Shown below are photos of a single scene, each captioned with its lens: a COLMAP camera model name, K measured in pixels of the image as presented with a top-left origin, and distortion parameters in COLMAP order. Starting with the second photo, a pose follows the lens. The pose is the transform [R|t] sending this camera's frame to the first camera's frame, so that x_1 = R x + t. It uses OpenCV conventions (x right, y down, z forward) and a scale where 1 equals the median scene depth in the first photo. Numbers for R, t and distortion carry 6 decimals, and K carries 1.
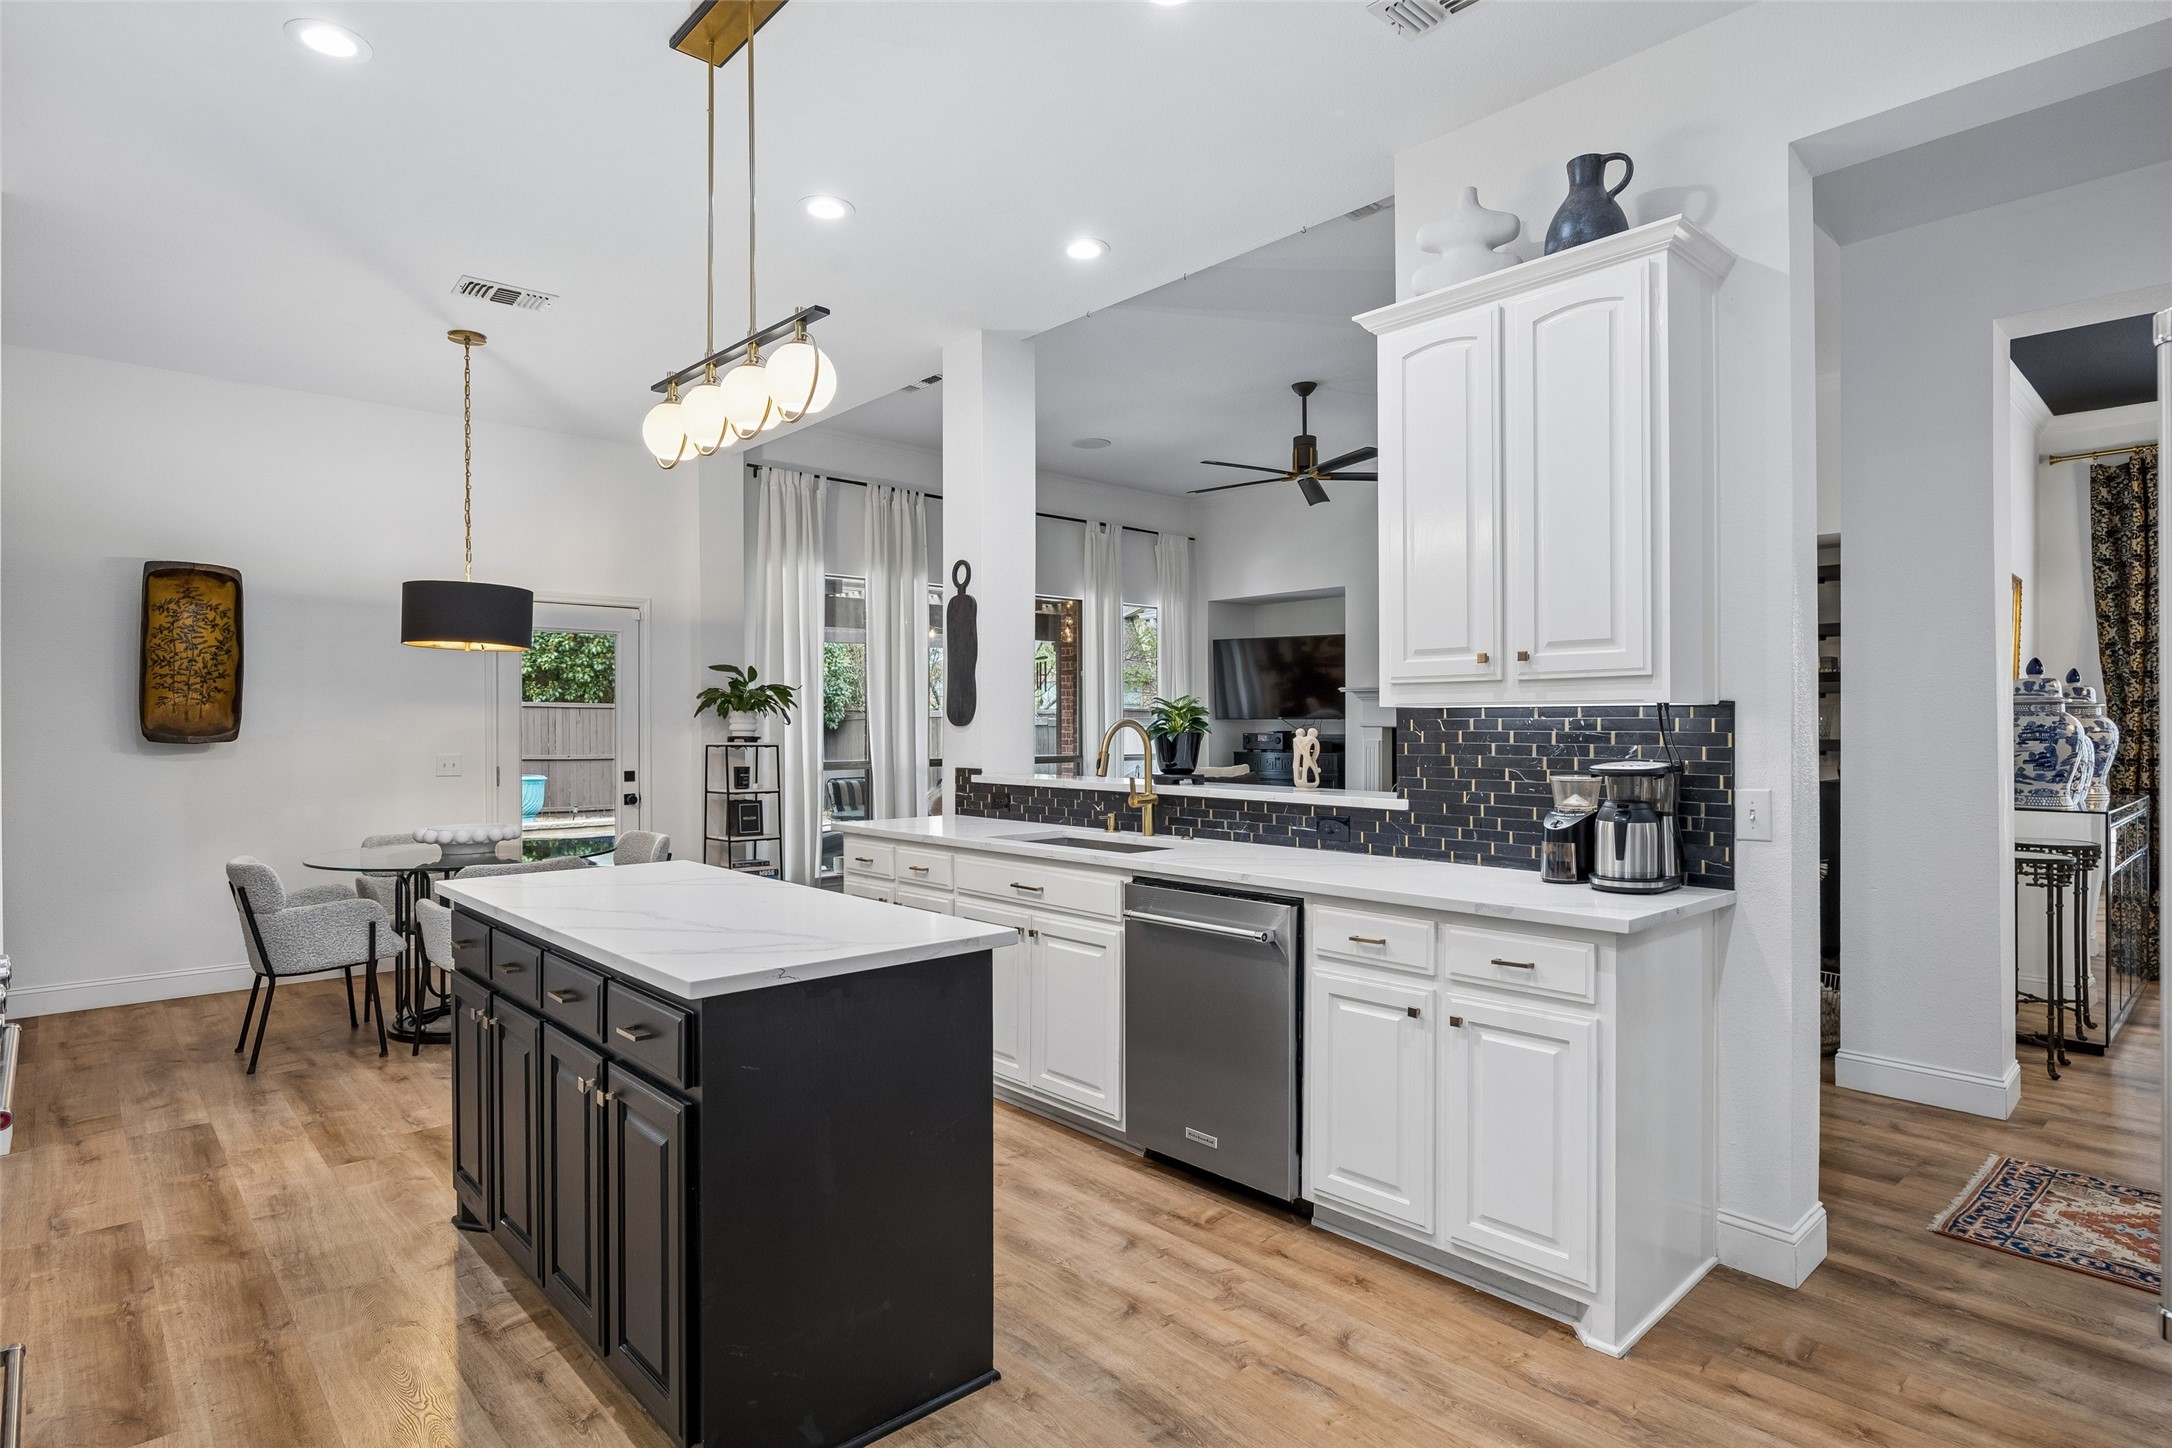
lens RADIAL K [[1137.2, 0, 1086.0], [0, 1137.2, 724.0], [0, 0, 1]] dist [-0.001306, -0.000566]
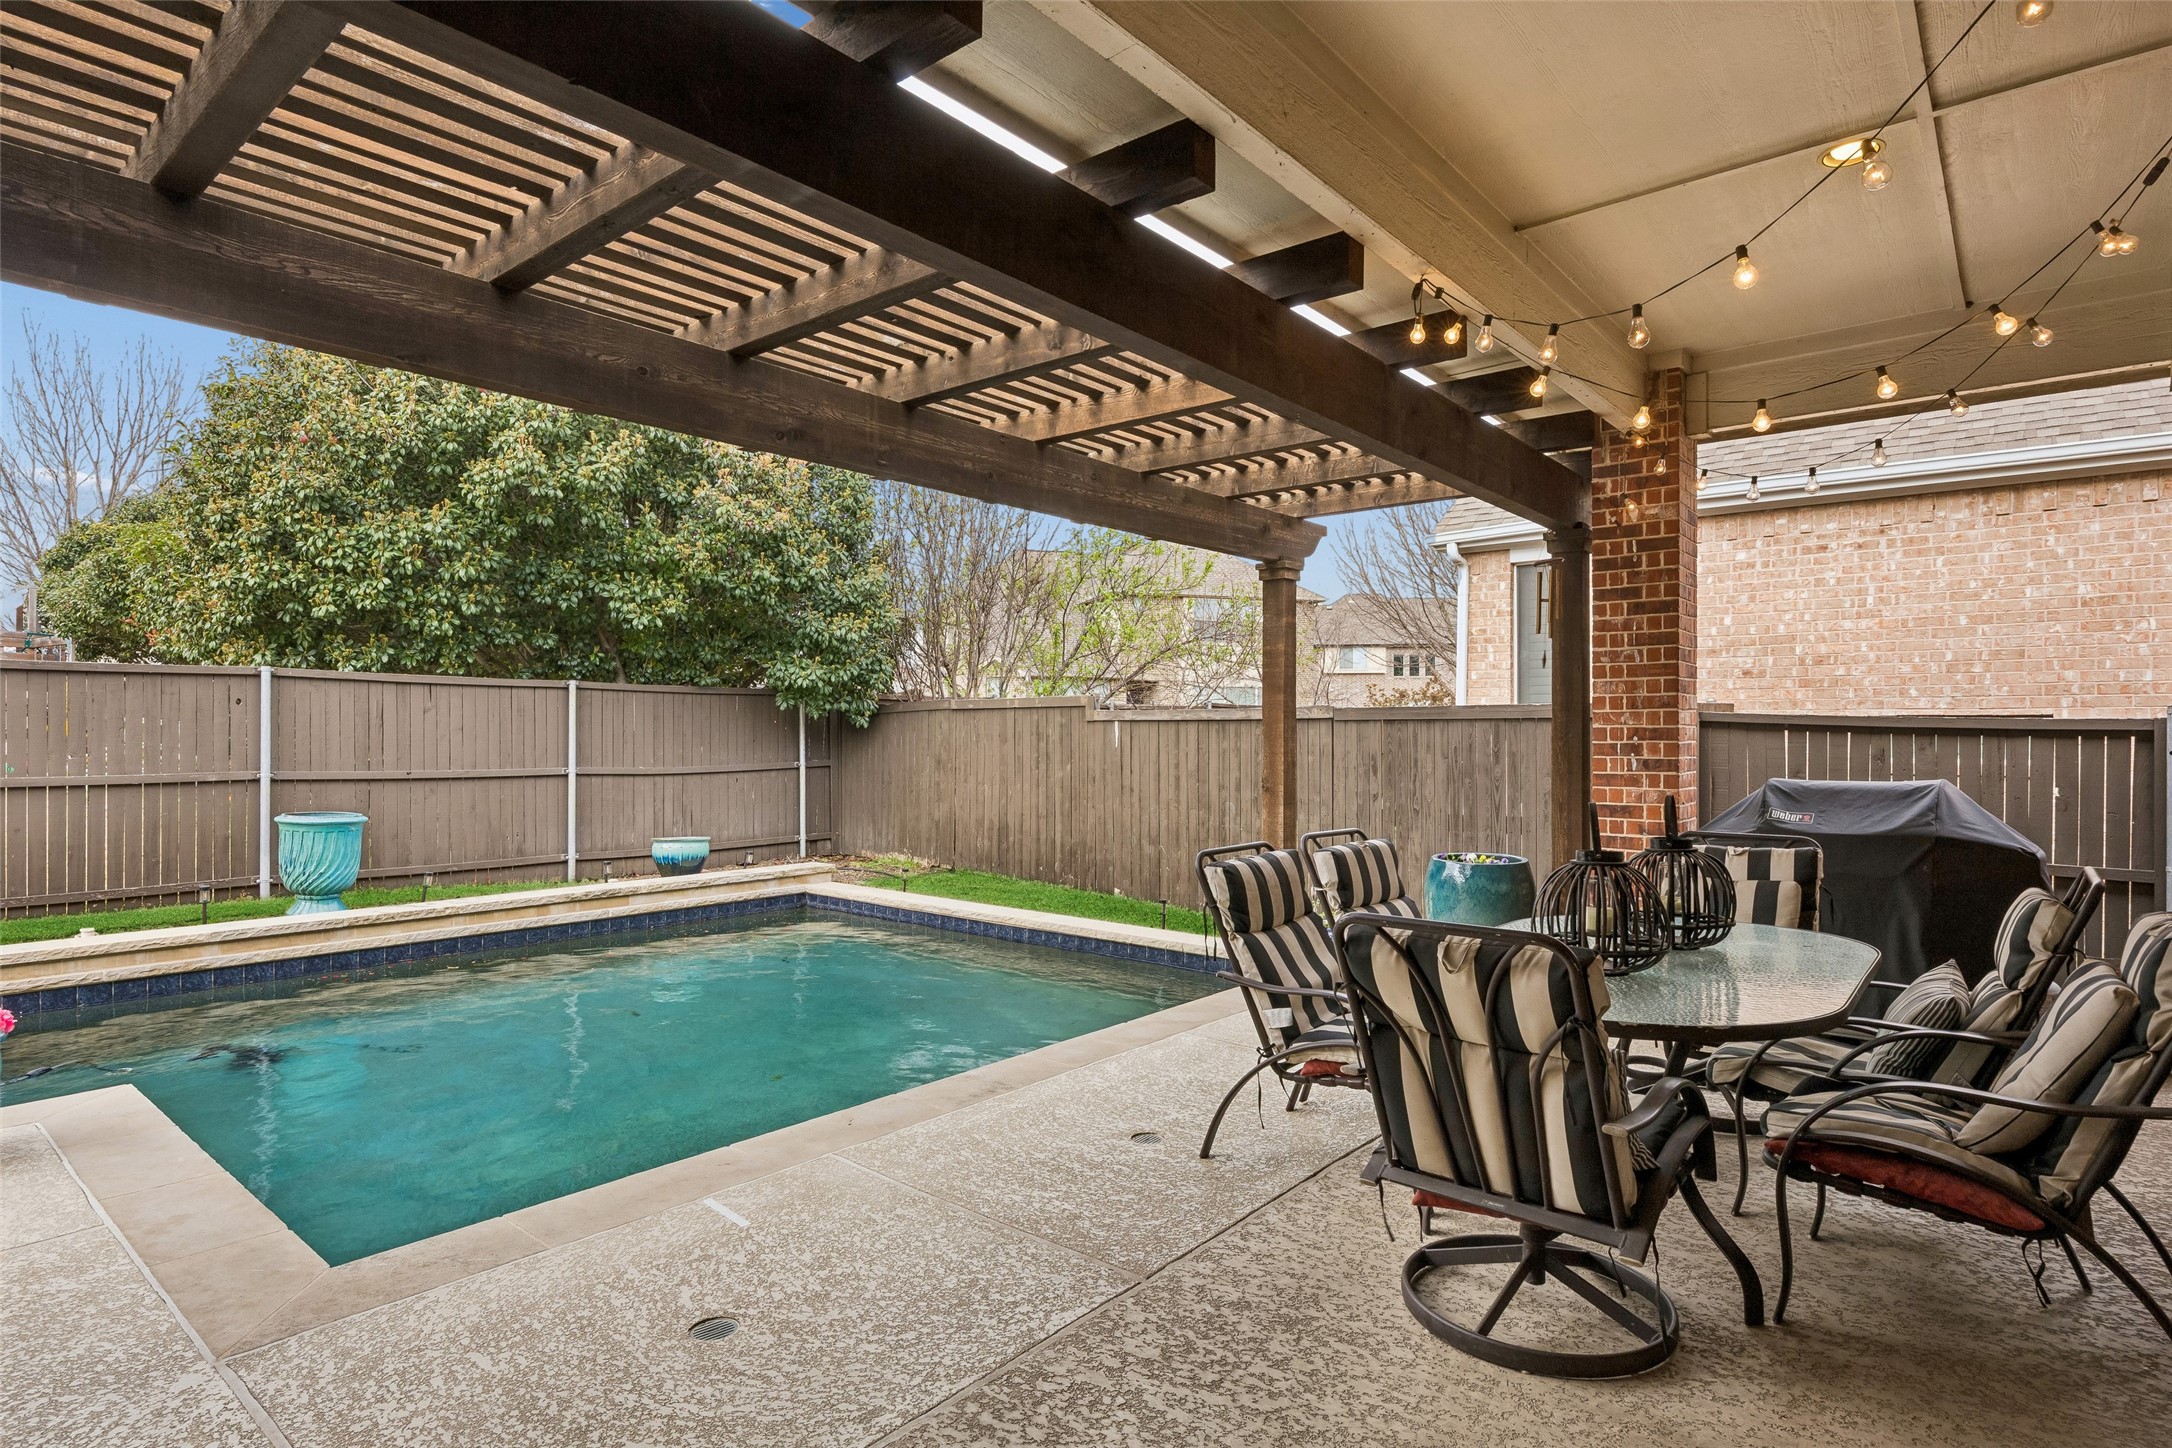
lens RADIAL K [[1137.2, 0, 1086.0], [0, 1137.2, 724.0], [0, 0, 1]] dist [-0.001306, -0.000566]
pose [[0.991140, 0.011910, 0.132285, -0.207073], [-0.012072, 0.999927, 0.000426, 0.001327], [-0.132270, -0.002019, 0.991212, 0.420614]]
